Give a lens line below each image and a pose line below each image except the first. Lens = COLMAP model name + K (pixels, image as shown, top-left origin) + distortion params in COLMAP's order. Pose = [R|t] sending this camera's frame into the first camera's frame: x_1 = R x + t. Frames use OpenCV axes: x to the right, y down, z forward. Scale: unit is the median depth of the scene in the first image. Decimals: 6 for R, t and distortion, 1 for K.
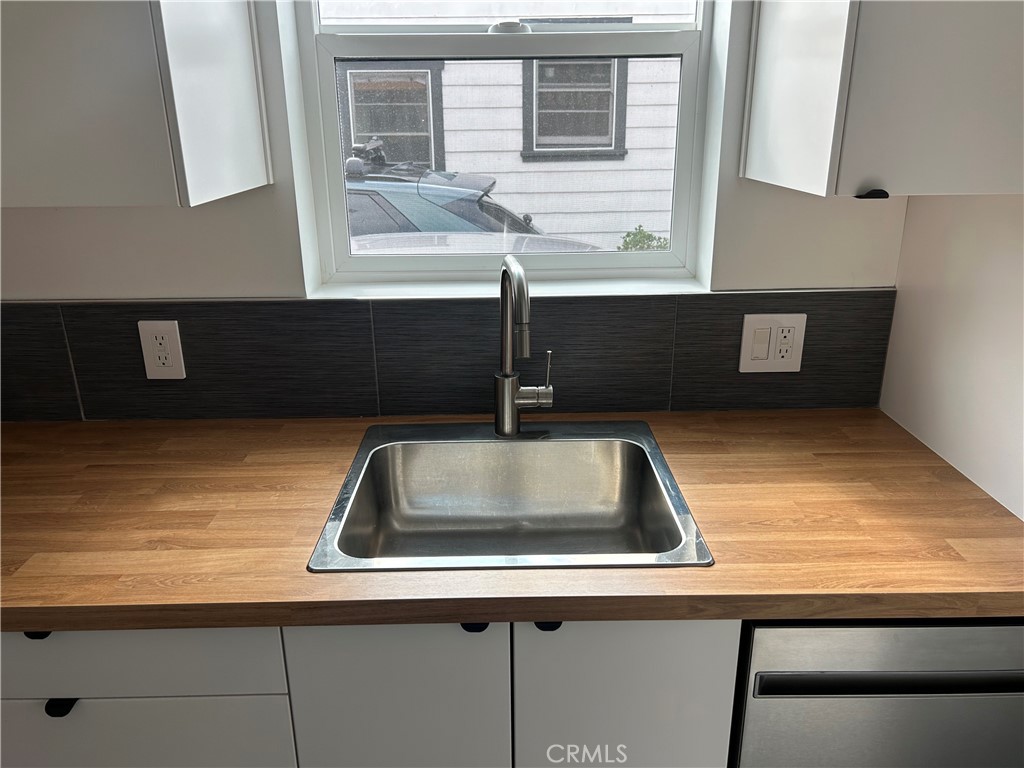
lens RADIAL K [[770.7, 0, 512.0], [0, 770.7, 380.8], [0, 0, 1]] dist [0.059697, -0.070041]
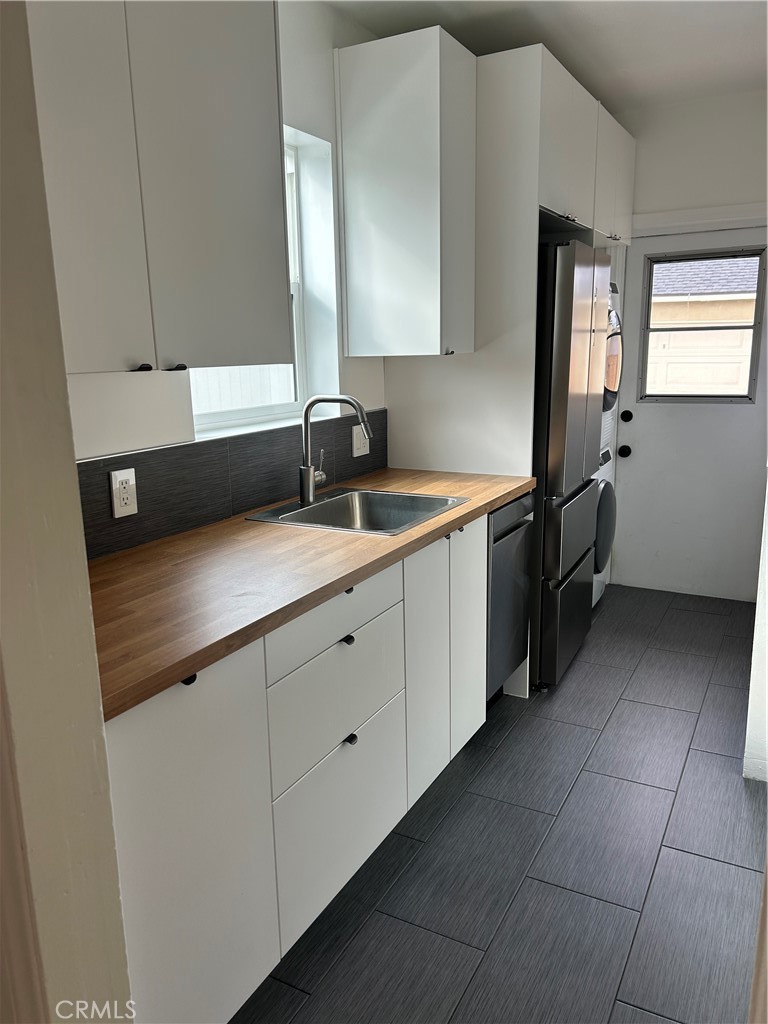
lens RADIAL K [[770.7, 0, 387.9], [0, 770.7, 517.7], [0, 0, 1]] dist [0.059697, -0.070041]
pose [[0.483521, -0.190147, 0.854430, -1.732307], [0.298737, 0.953361, 0.043108, 0.097441], [-0.822778, 0.234407, 0.517774, -0.027397]]
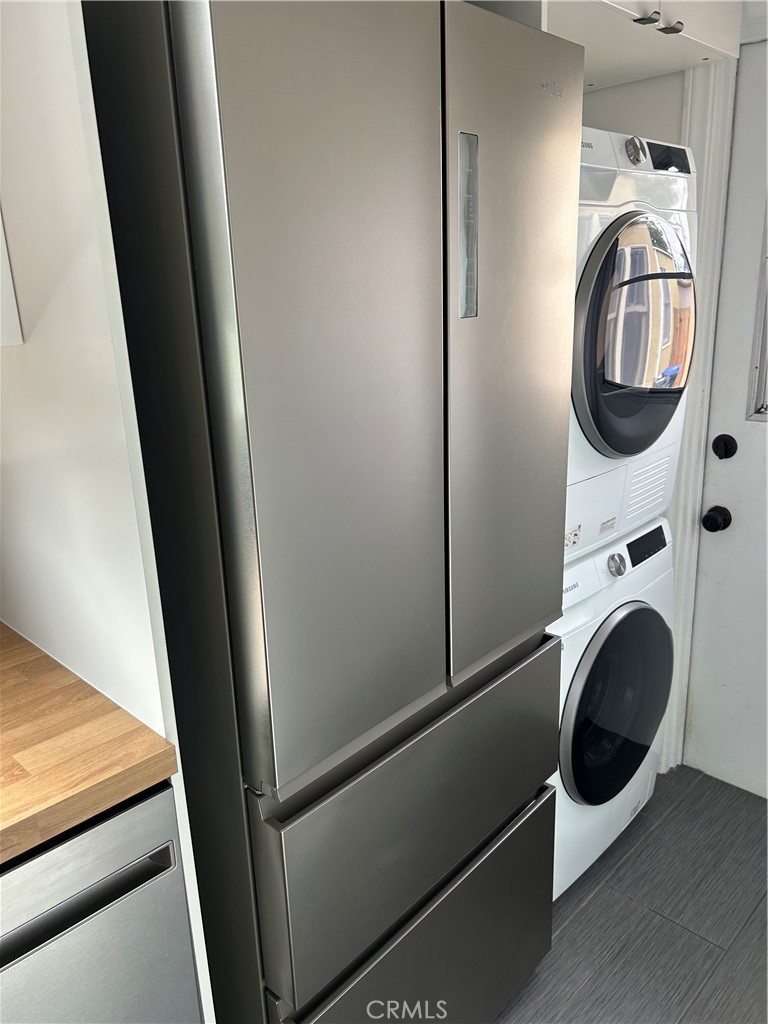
lens RADIAL K [[770.7, 0, 381.2], [0, 770.7, 506.8], [0, 0, 1]] dist [0.059697, -0.070041]
pose [[0.714008, -0.211044, 0.667572, 0.273019], [0.255323, 0.966313, 0.032404, 0.014519], [-0.651922, 0.147309, 0.743840, 0.061592]]
